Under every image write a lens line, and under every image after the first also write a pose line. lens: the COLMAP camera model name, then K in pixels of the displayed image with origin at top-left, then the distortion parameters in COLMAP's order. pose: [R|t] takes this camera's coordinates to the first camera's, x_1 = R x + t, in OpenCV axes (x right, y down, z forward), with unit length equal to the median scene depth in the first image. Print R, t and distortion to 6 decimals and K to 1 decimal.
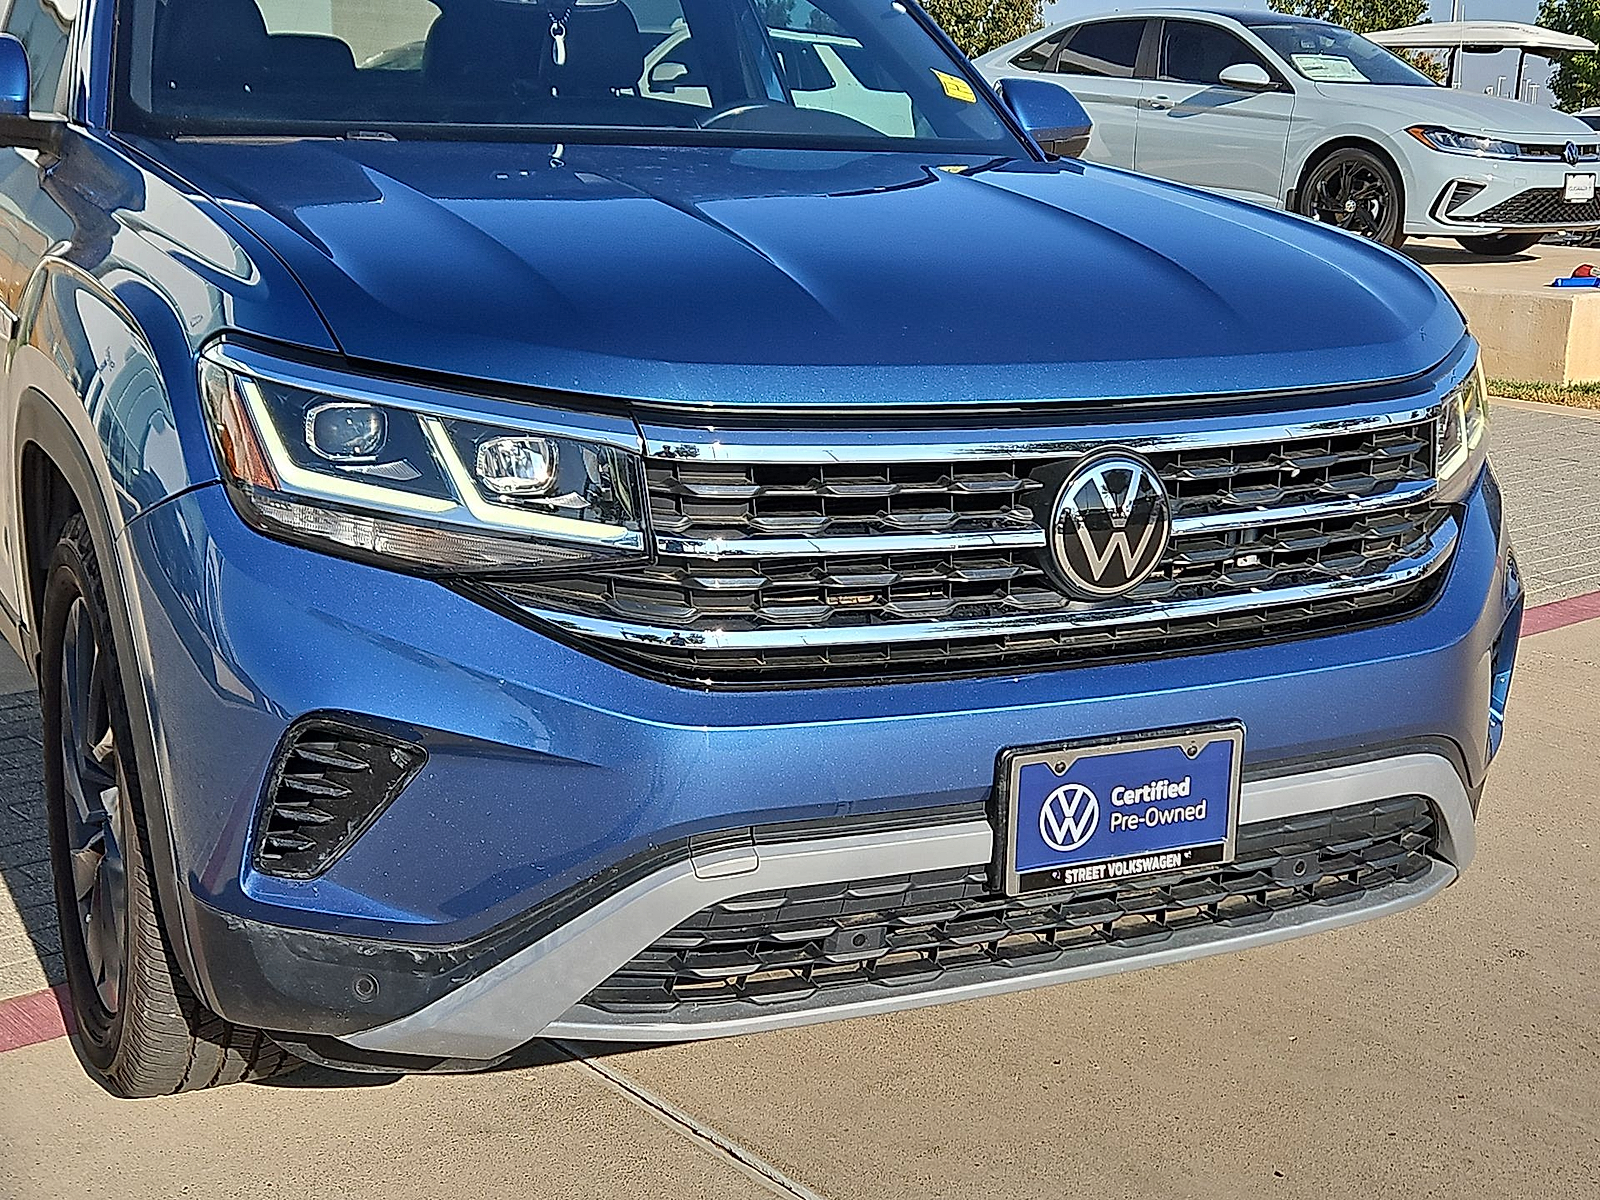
lens RADIAL K [[2119.9, 0, 812.6], [0, 2119.9, 587.3], [0, 0, 1]] dist [0.038402, 0.000000]
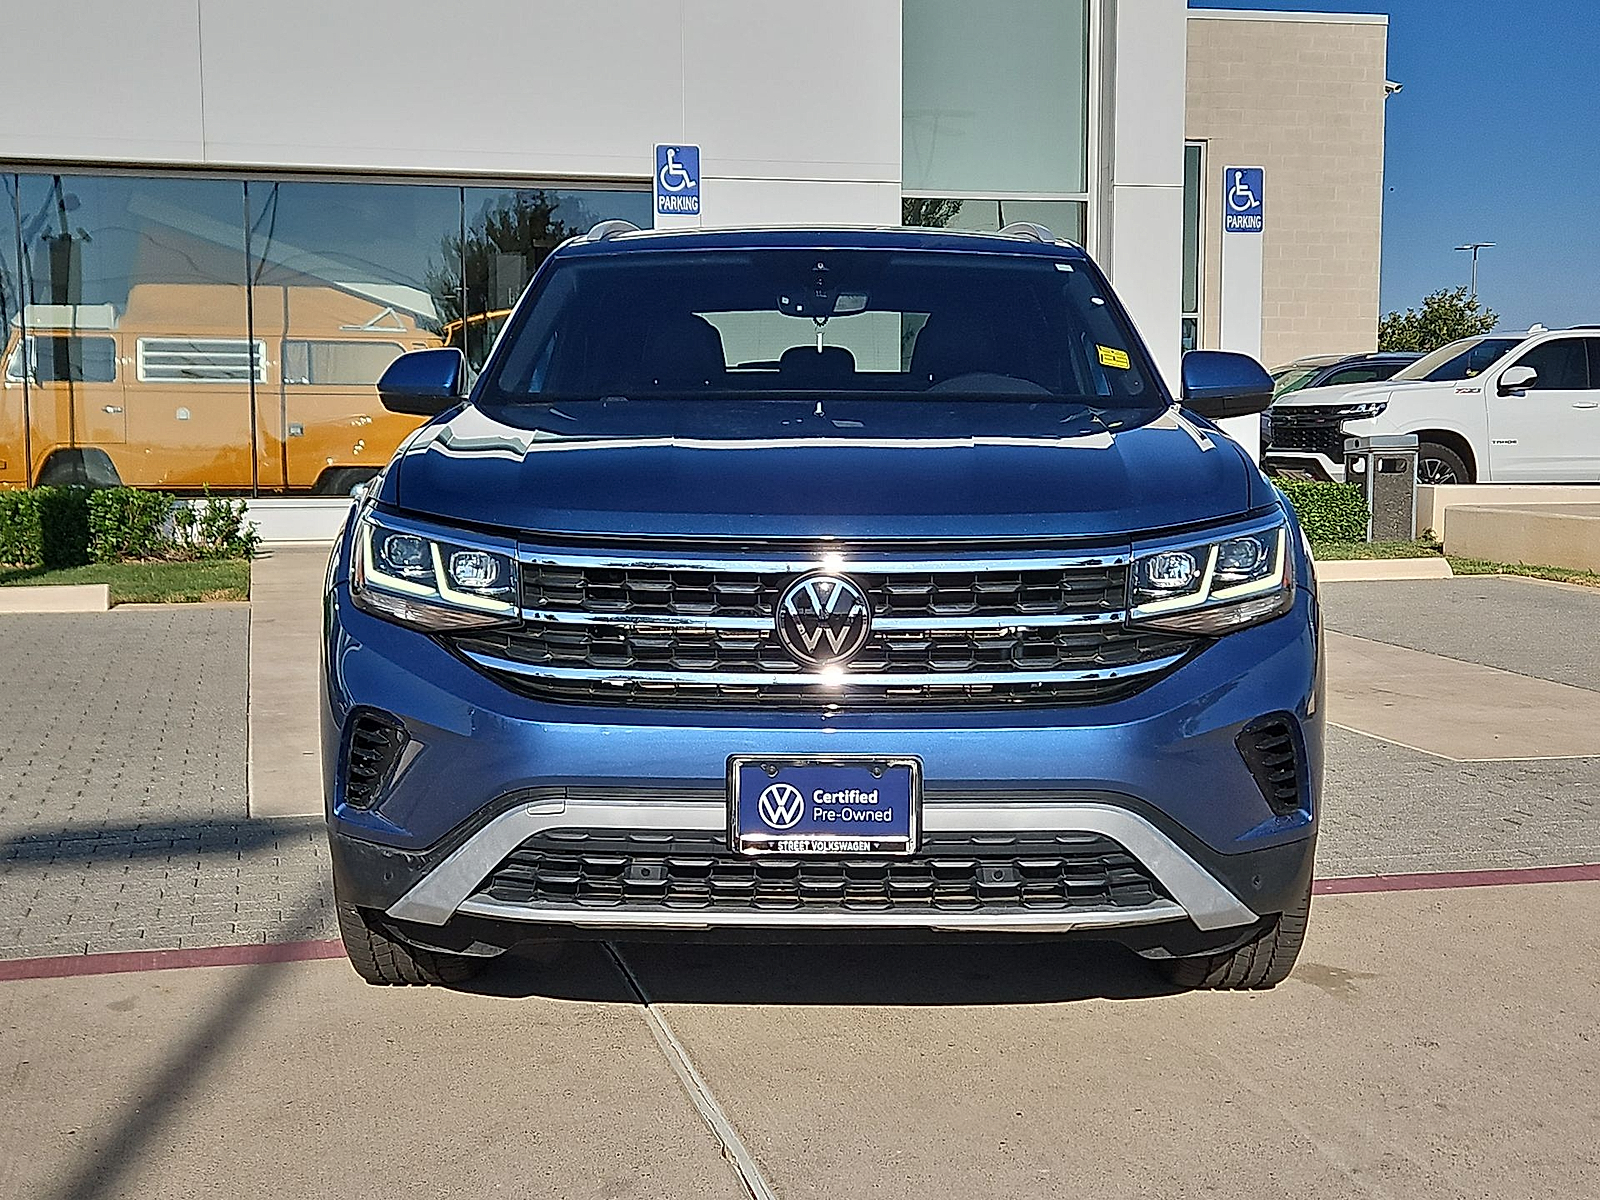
lens RADIAL K [[2119.9, 0, 797.7], [0, 2119.9, 608.0], [0, 0, 1]] dist [0.038402, 0.000000]
pose [[0.889913, 0.015392, -0.455871, 0.828620], [-0.078169, 0.989791, -0.119176, 0.148521], [0.449383, 0.141691, 0.882031, -0.368158]]
